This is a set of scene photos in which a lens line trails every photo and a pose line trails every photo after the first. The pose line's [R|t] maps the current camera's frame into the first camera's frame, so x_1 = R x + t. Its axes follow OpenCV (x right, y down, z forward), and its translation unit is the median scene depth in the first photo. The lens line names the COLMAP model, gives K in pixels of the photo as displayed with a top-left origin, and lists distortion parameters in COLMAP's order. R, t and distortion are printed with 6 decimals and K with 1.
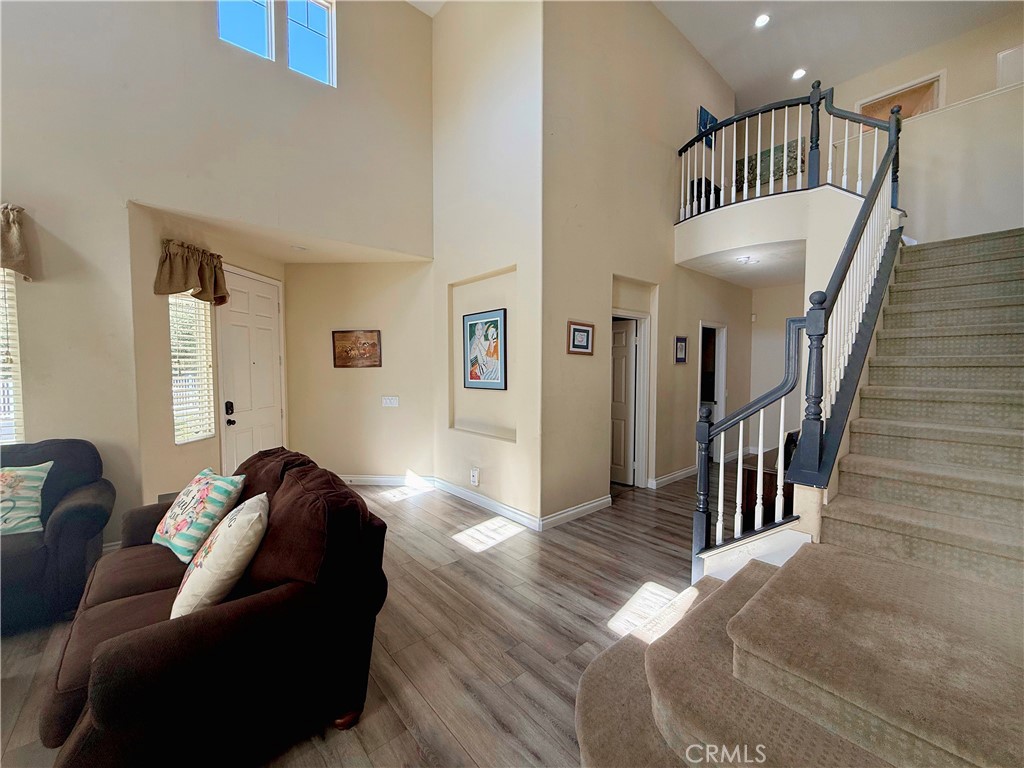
lens RADIAL K [[399.2, 0, 531.8], [0, 399.2, 380.3], [0, 0, 1]] dist [0.003535, 0.000068]
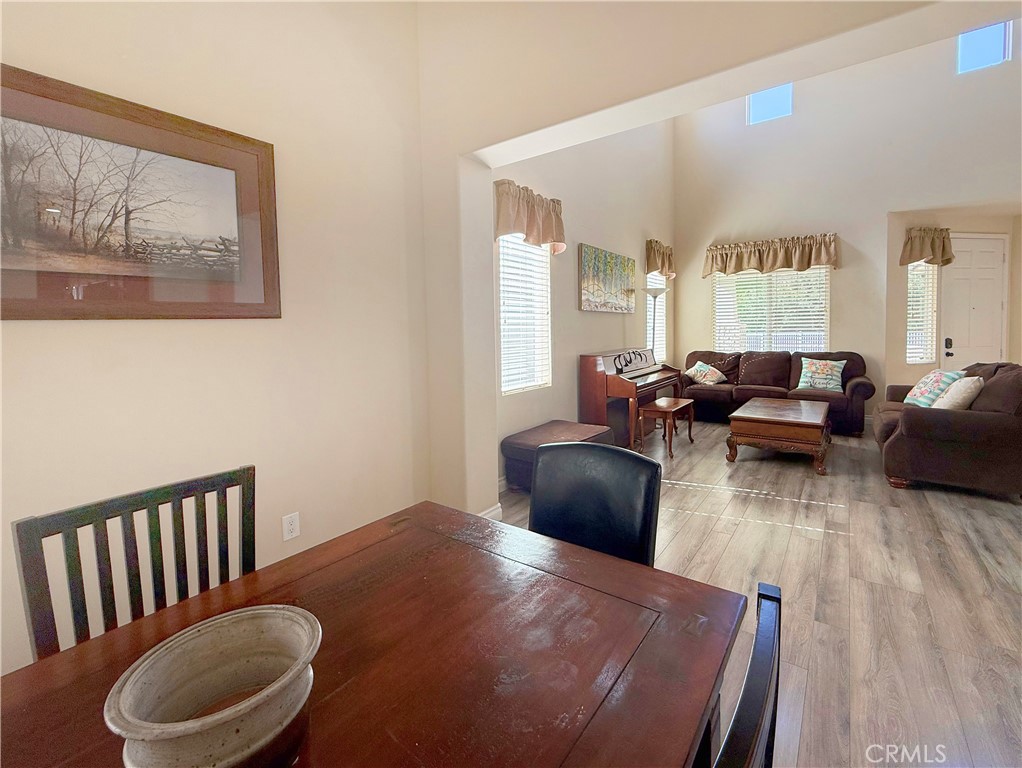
lens RADIAL K [[393.4, 0, 534.2], [0, 393.4, 342.0], [0, 0, 1]] dist [0.001006, -0.000090]
pose [[0.134140, 0.038533, -0.990213, 0.386459], [-0.027845, 0.998996, 0.035102, 0.066020], [0.990571, 0.022864, 0.135078, -0.591701]]
